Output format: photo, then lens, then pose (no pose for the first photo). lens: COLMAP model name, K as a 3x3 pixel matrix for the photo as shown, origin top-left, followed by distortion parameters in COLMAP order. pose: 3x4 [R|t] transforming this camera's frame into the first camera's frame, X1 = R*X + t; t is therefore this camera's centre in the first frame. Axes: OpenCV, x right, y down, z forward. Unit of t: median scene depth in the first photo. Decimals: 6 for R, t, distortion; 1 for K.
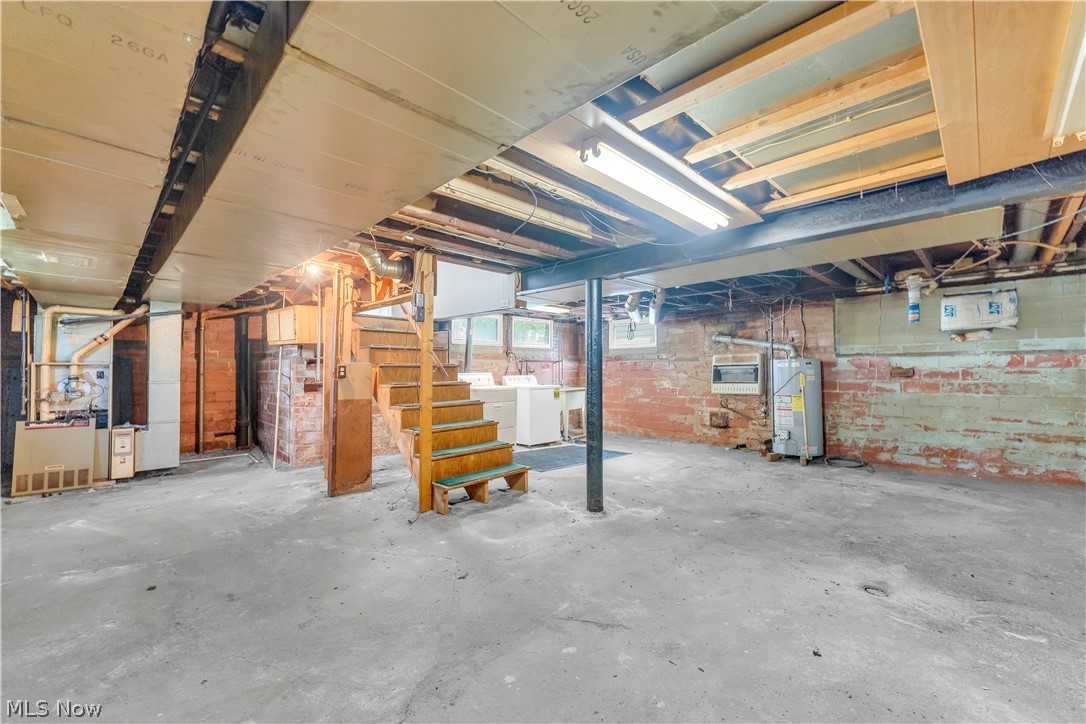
lens RADIAL K [[448.6, 0, 543.0], [0, 448.6, 362.0], [0, 0, 1]] dist [-0.000191, 0.000308]
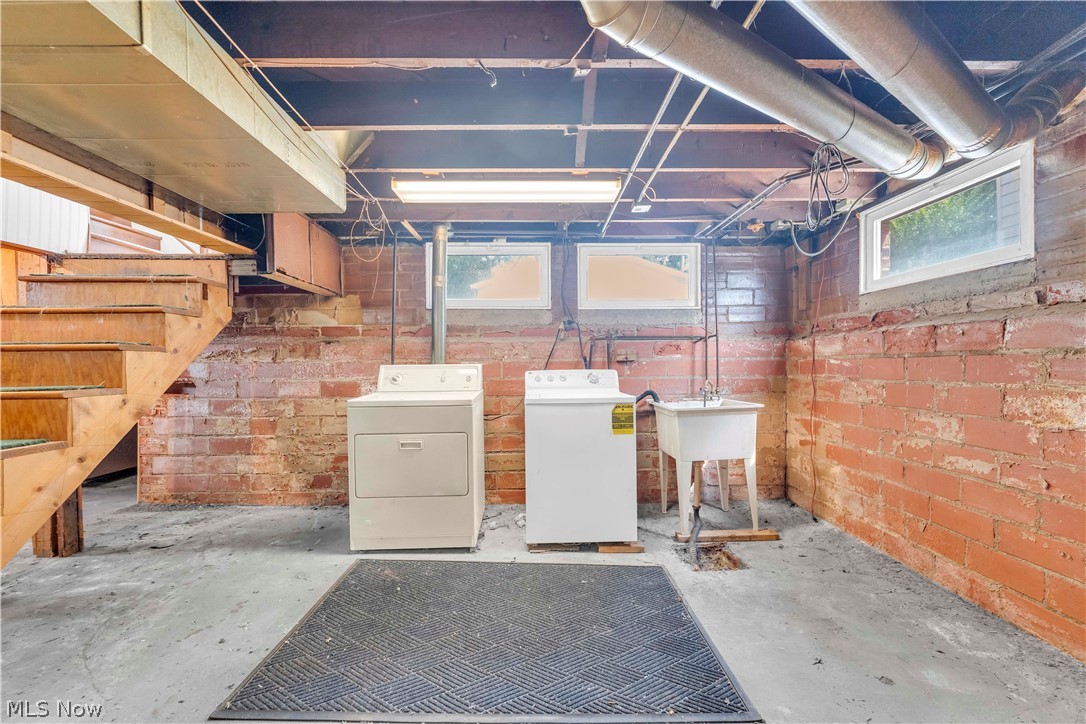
lens RADIAL K [[448.6, 0, 543.0], [0, 448.6, 362.0], [0, 0, 1]] dist [-0.000191, 0.000308]
pose [[0.724483, -0.006141, -0.689266, 0.226414], [0.017785, 0.999794, 0.009786, 0.016521], [0.689063, -0.019349, 0.724443, 0.630691]]
